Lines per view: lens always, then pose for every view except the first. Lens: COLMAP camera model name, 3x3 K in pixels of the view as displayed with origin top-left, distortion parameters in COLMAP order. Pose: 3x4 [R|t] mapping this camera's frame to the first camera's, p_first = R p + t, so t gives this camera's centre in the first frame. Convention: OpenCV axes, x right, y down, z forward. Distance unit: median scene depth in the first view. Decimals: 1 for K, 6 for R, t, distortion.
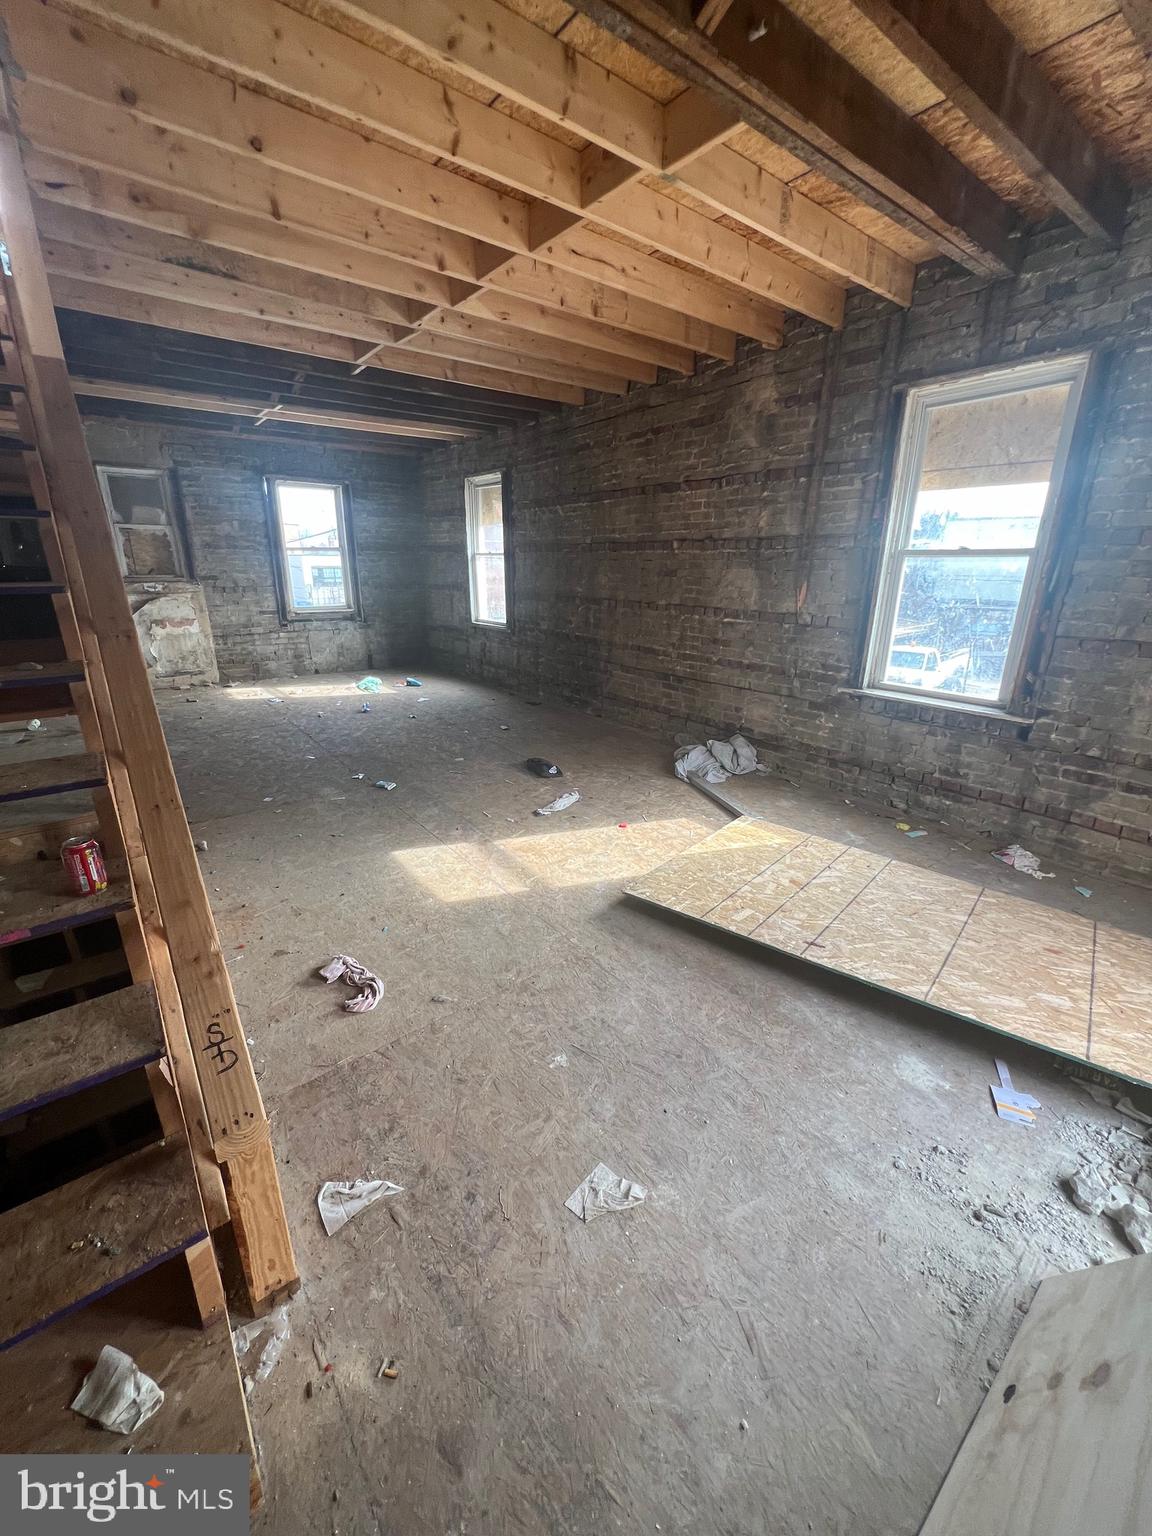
lens RADIAL K [[613.4, 0, 581.2], [0, 613.4, 763.6], [0, 0, 1]] dist [-0.000818, 0.000815]
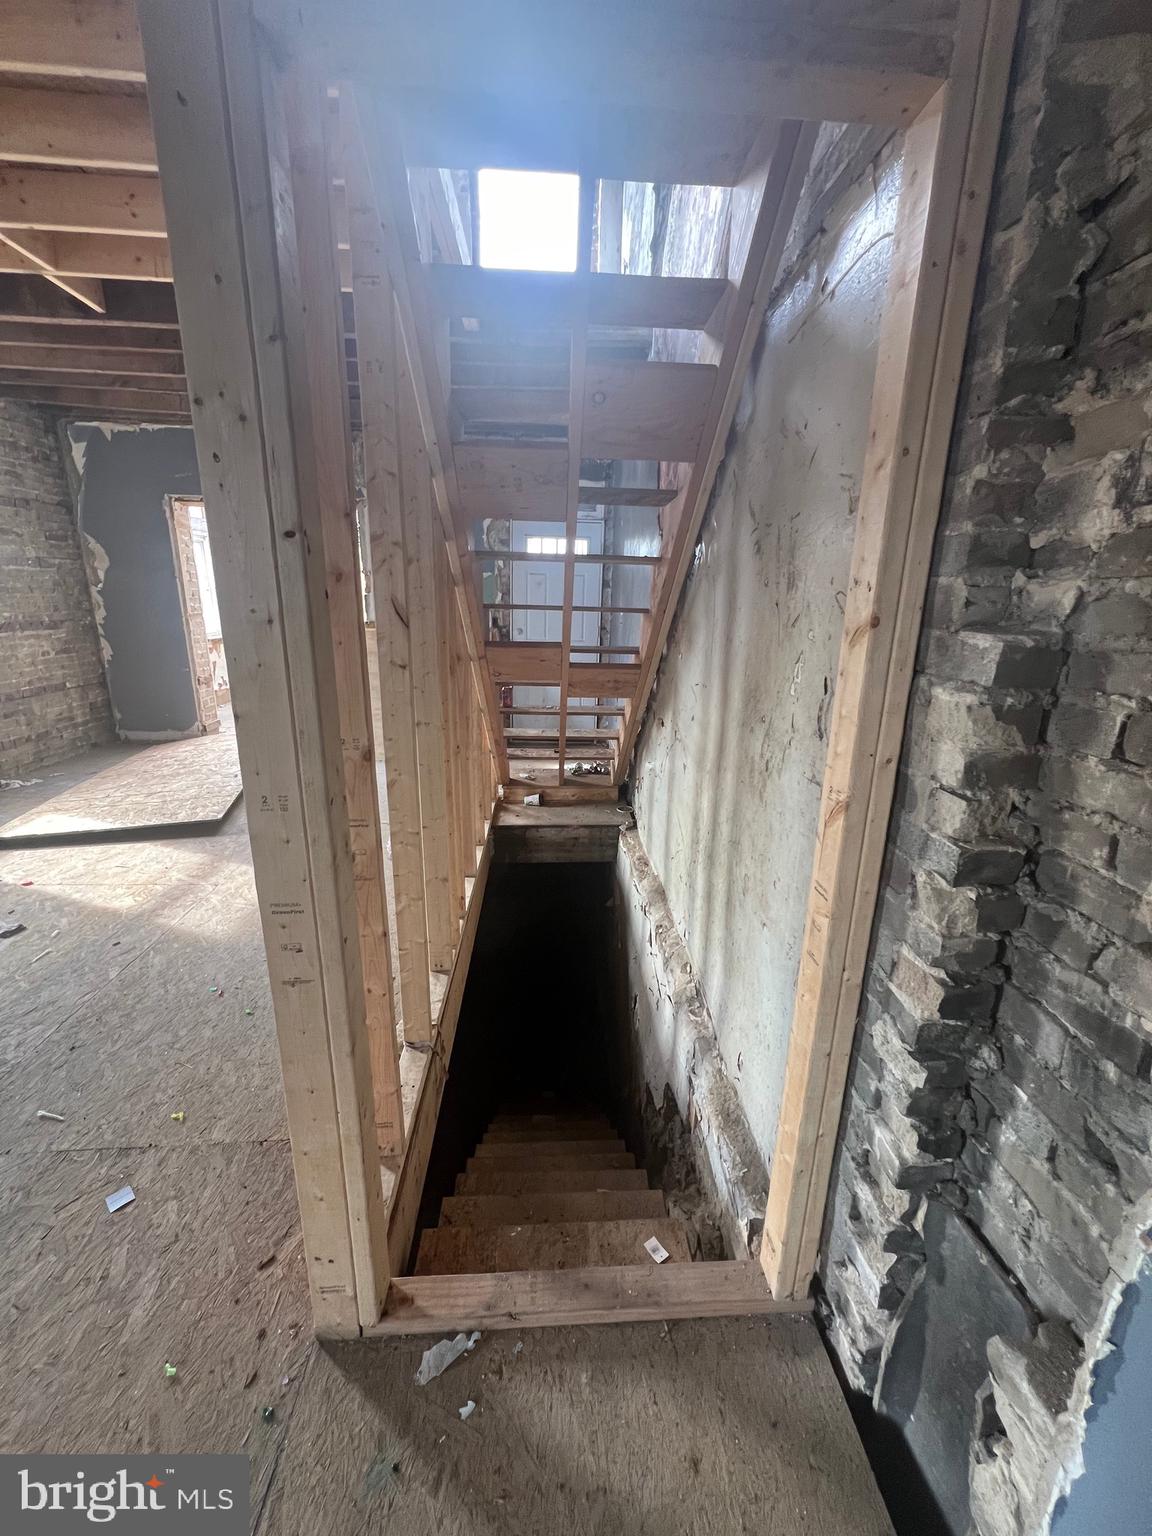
lens RADIAL K [[613.4, 0, 581.2], [0, 613.4, 763.6], [0, 0, 1]] dist [-0.000818, 0.000815]
pose [[-0.818310, -0.178159, 0.546468, -0.659102], [0.154487, 0.847589, 0.507668, -0.233673], [-0.553626, 0.499852, -0.666067, 0.699636]]
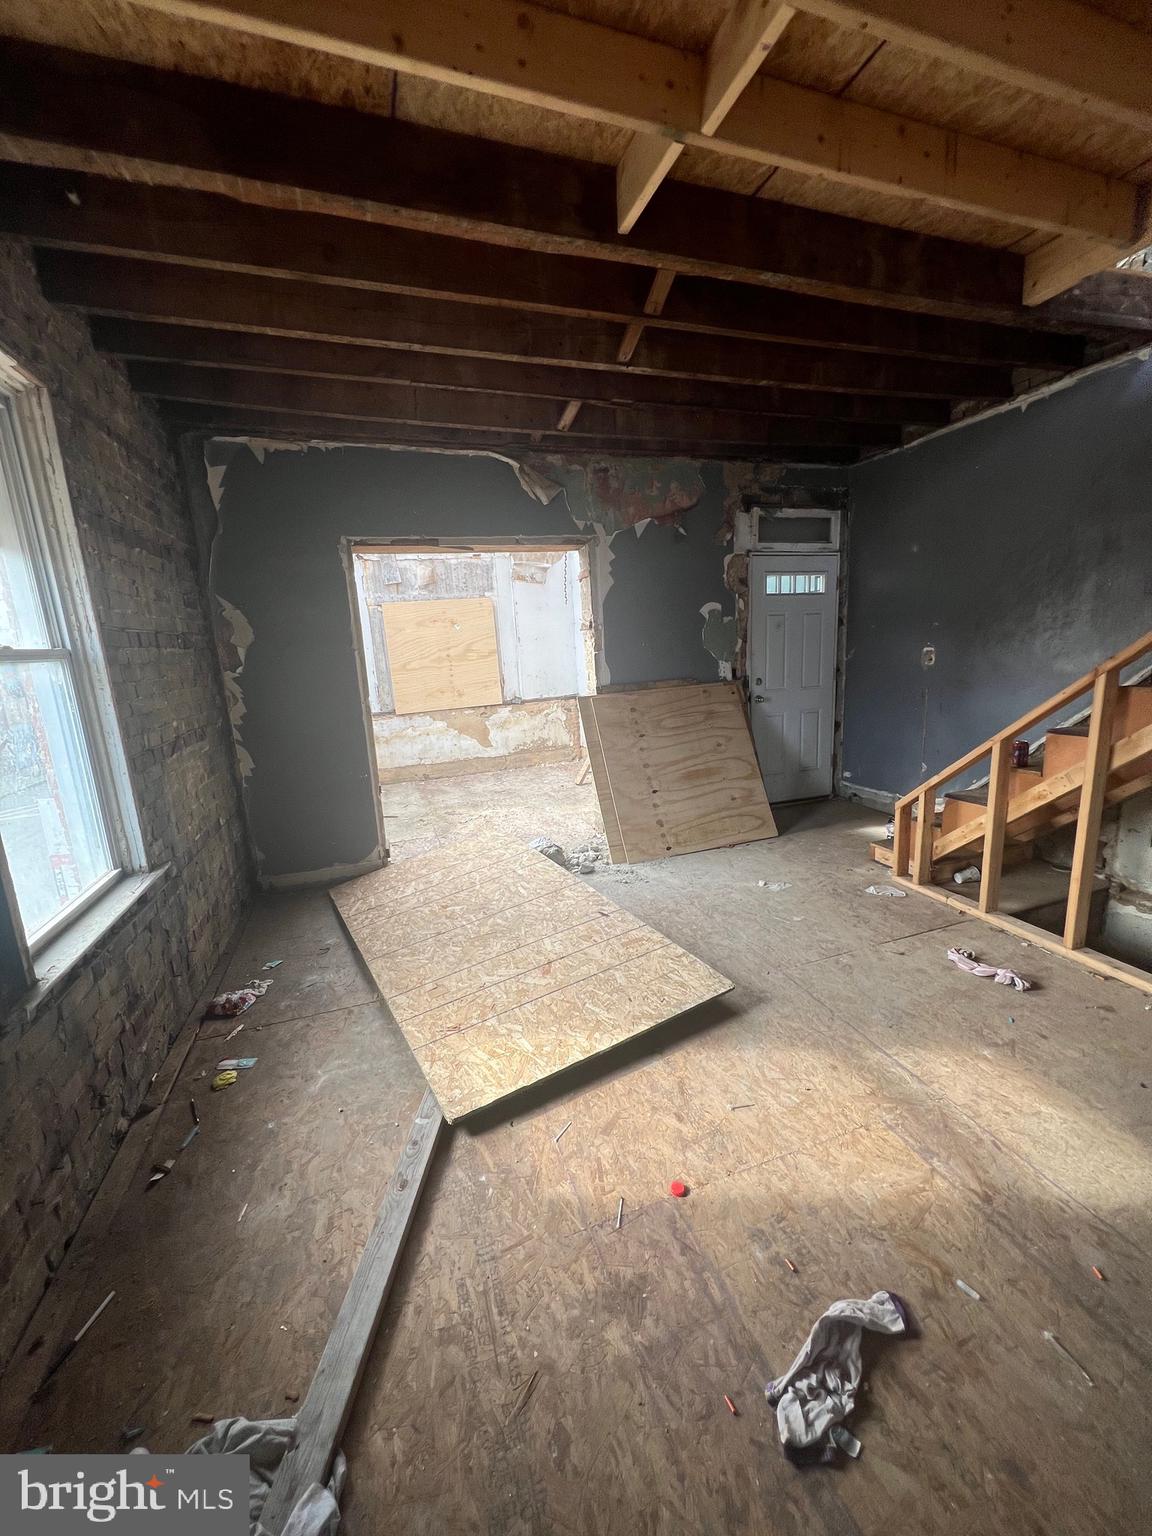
lens RADIAL K [[613.4, 0, 581.2], [0, 613.4, 763.6], [0, 0, 1]] dist [-0.000818, 0.000815]
pose [[-0.945913, -0.020620, 0.323765, -0.003101], [0.144405, 0.866901, 0.477105, -0.273274], [-0.290510, 0.498053, -0.817035, 0.820980]]
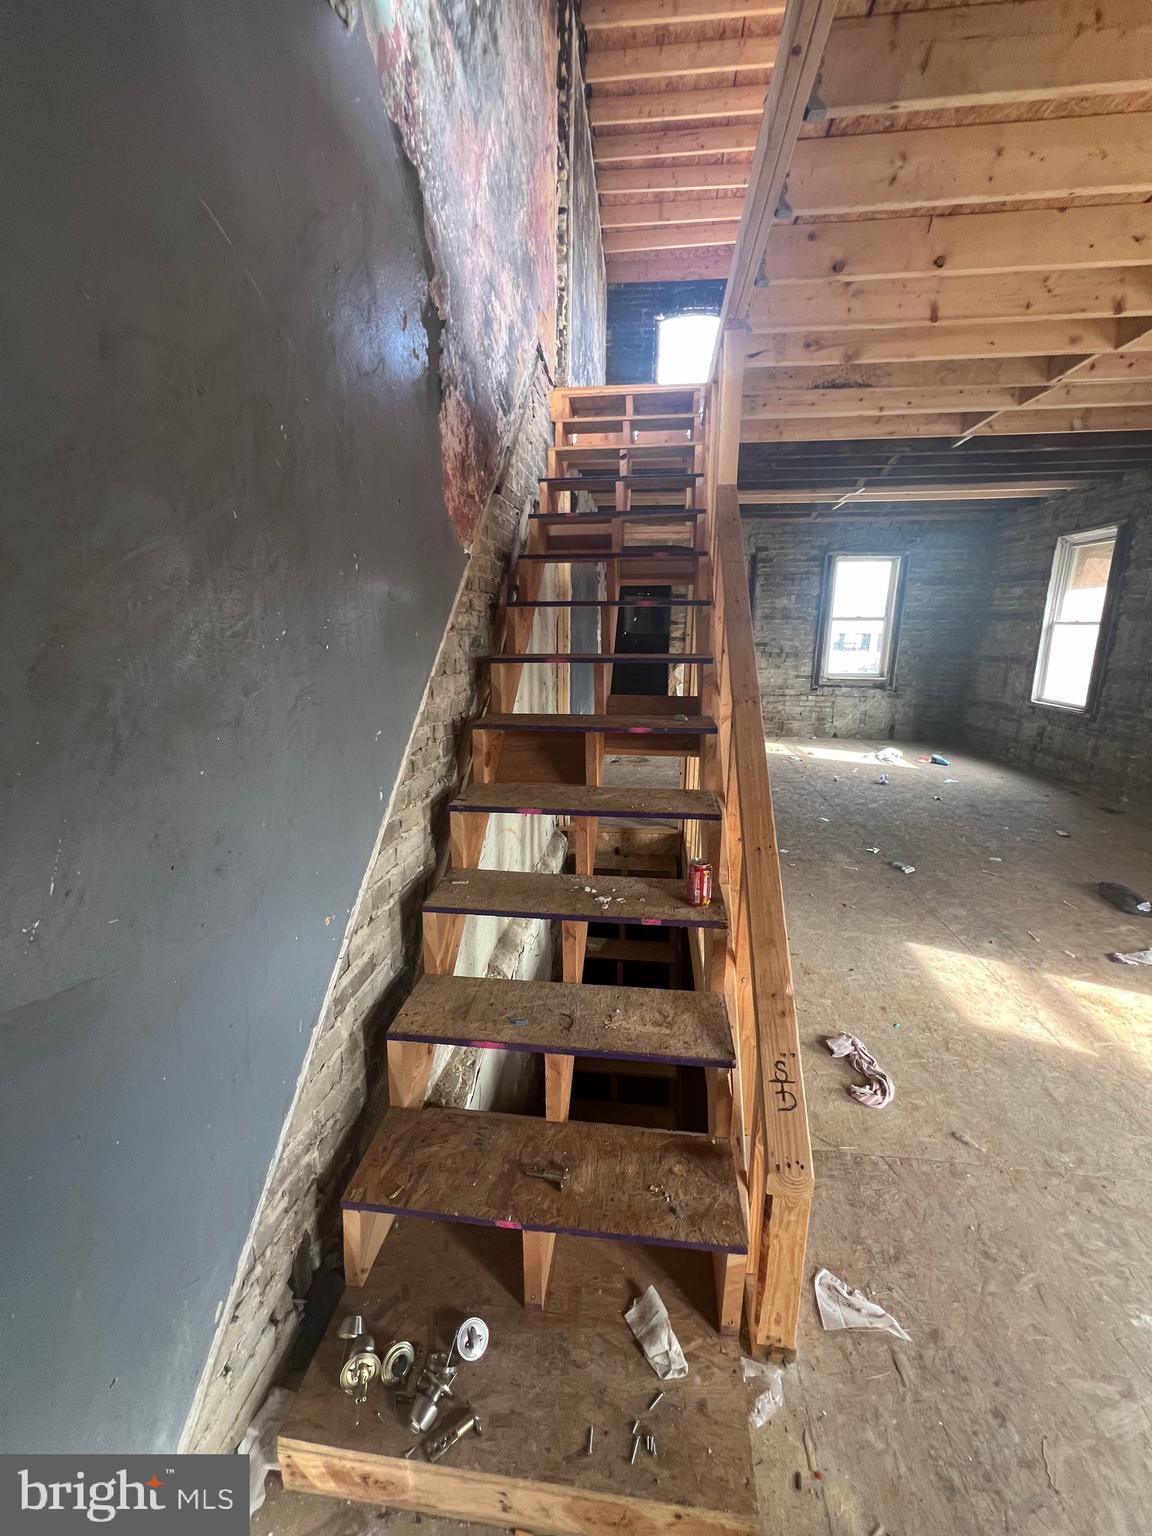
lens RADIAL K [[613.4, 0, 581.2], [0, 613.4, 763.6], [0, 0, 1]] dist [-0.000818, 0.000815]
pose [[0.713693, 0.152485, -0.683660, -0.041703], [-0.219580, 0.975525, -0.011643, -0.000038], [0.665152, 0.158428, 0.729708, -0.024811]]
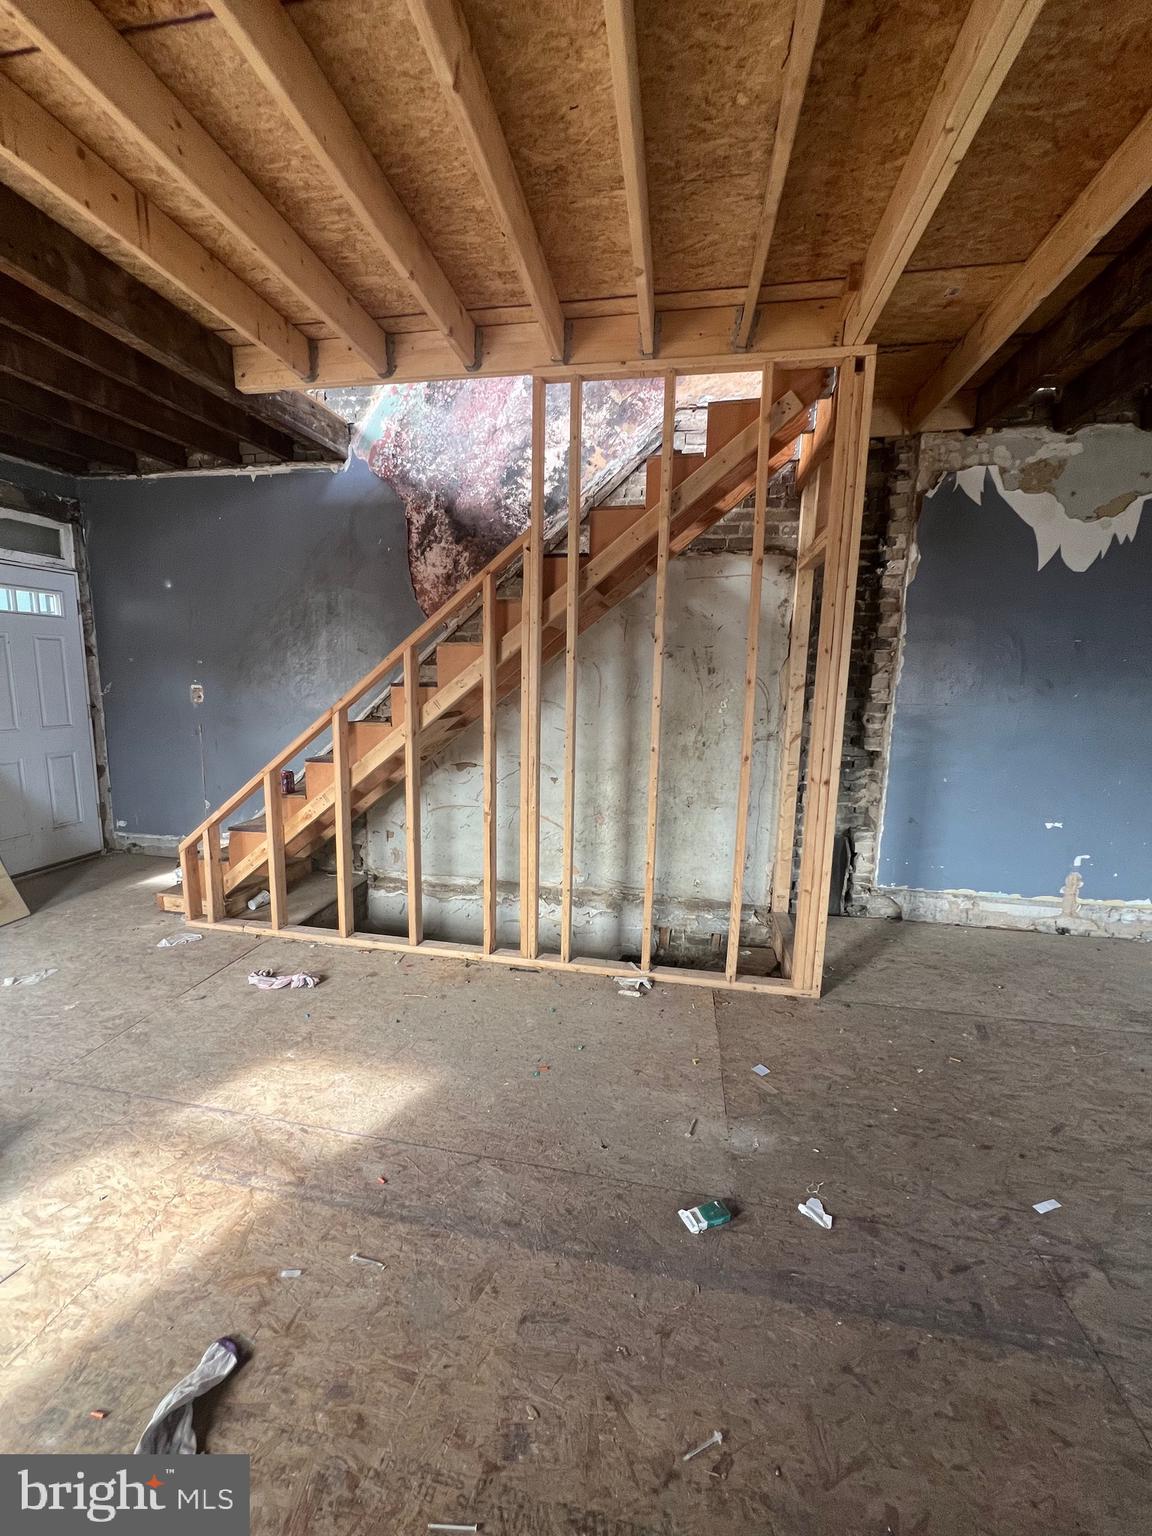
lens RADIAL K [[613.4, 0, 581.2], [0, 613.4, 763.6], [0, 0, 1]] dist [-0.000818, 0.000815]
pose [[-0.748630, 0.081031, -0.658018, -0.011386], [-0.232724, 0.897229, 0.375259, -0.282346], [0.620800, 0.434067, -0.652834, 0.838324]]
